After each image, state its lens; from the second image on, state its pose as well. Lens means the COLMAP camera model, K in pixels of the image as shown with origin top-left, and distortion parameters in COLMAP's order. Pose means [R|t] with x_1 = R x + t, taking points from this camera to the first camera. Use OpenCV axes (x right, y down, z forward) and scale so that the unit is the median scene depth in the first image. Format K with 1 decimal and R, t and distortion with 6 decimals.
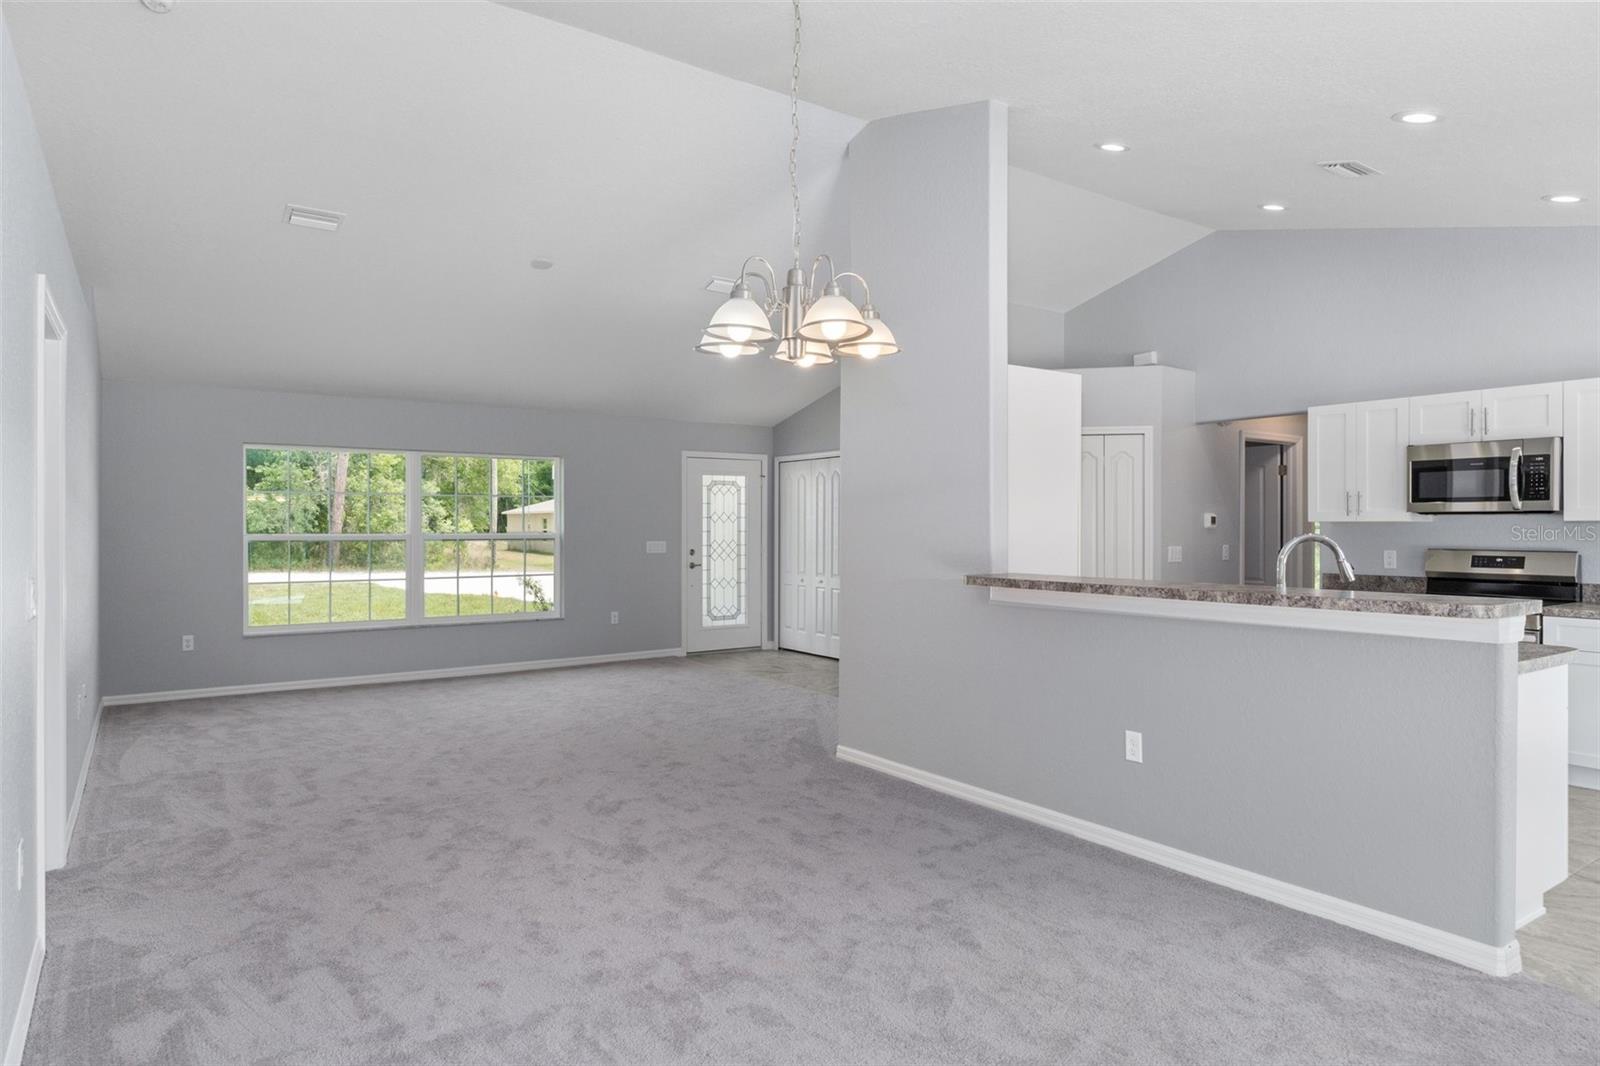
lens RADIAL K [[937.2, 0, 798.0], [0, 937.2, 535.4], [0, 0, 1]] dist [0.000418, -0.003705]
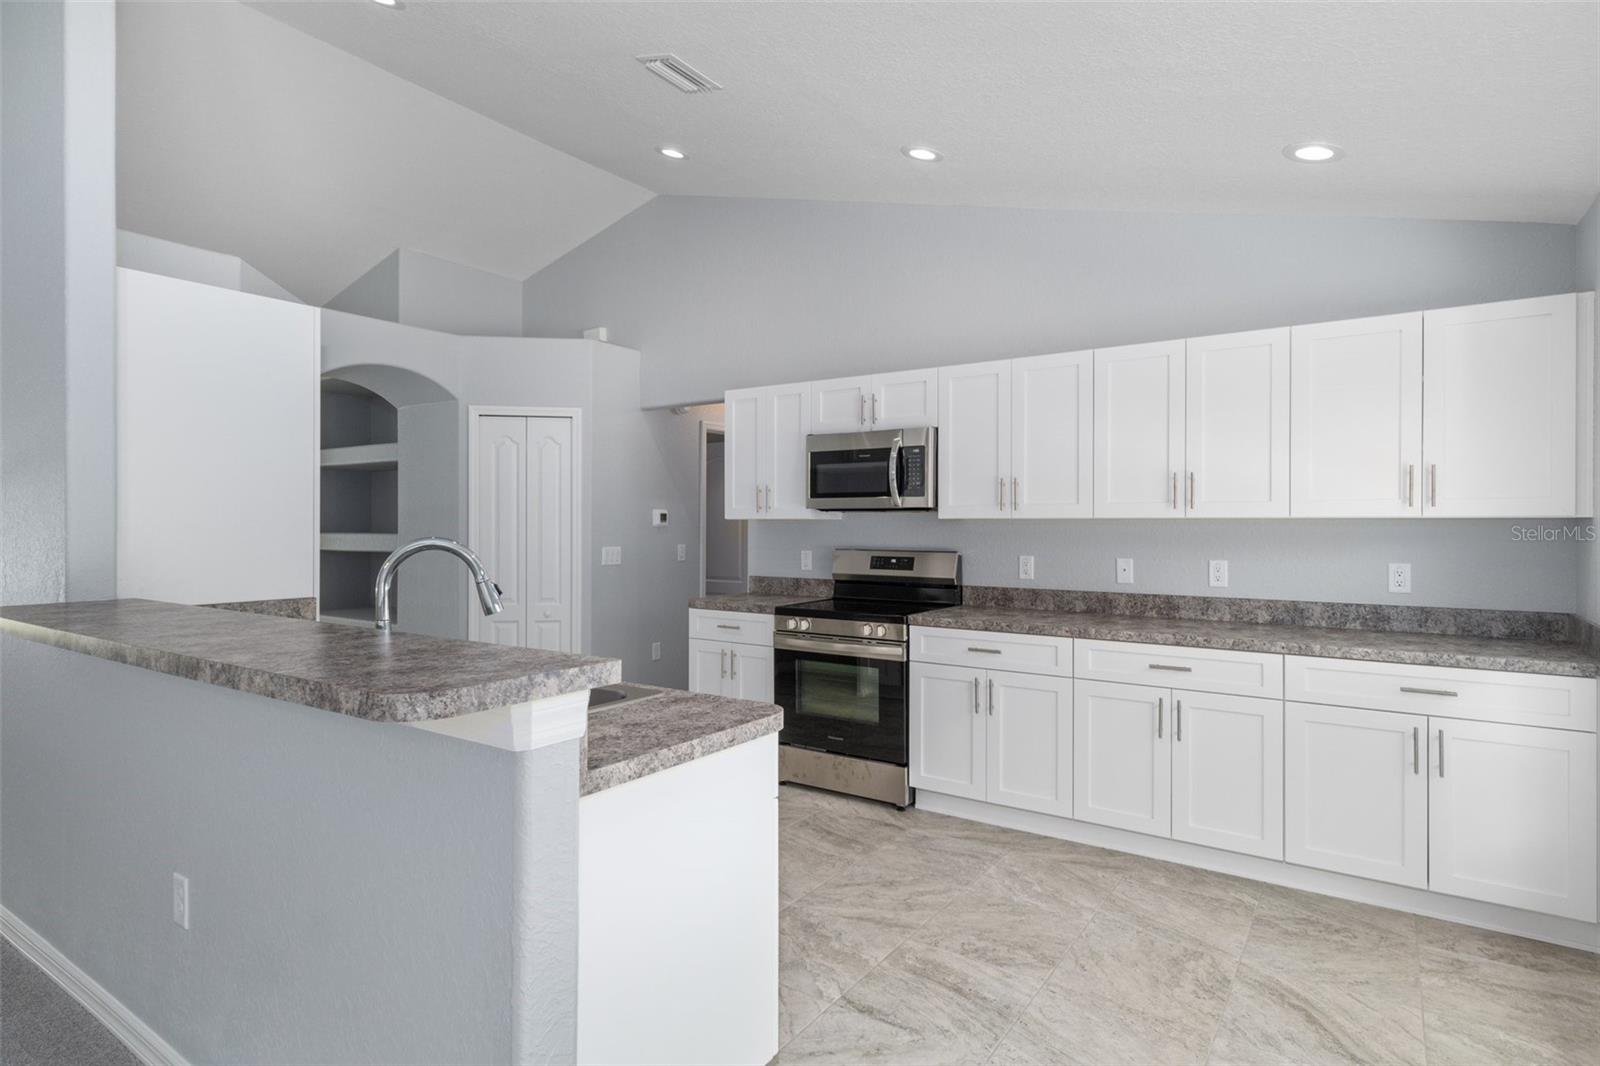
lens RADIAL K [[839.7, 0, 794.4], [0, 839.7, 532.5], [0, 0, 1]] dist [0.002052, 0.001166]
pose [[0.935809, -0.001699, 0.352502, 0.217040], [0.001473, 0.999999, 0.000909, -0.001655], [-0.352503, -0.000331, 0.935811, 0.152676]]
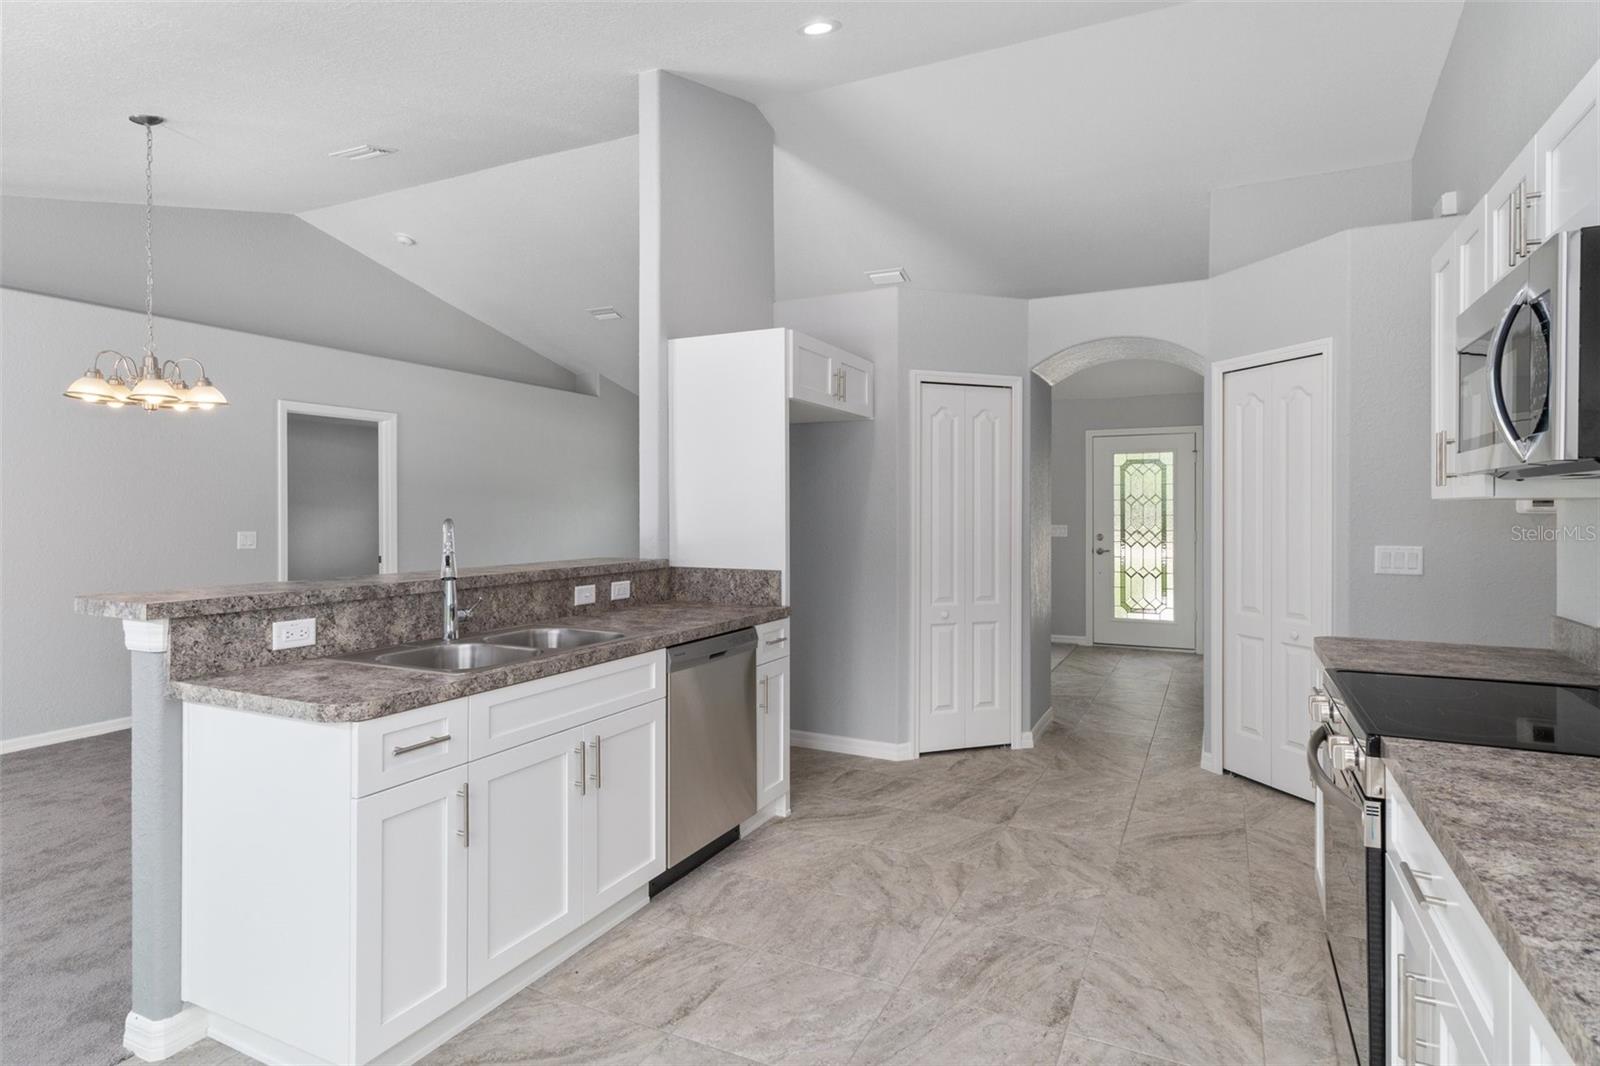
lens RADIAL K [[839.7, 0, 800.0], [0, 839.7, 517.0], [0, 0, 1]] dist [0.002052, 0.001166]
pose [[0.483932, 0.006654, -0.875081, 0.695484], [-0.008056, 0.999963, 0.003148, -0.003552], [0.875069, 0.005526, 0.483967, 0.471426]]
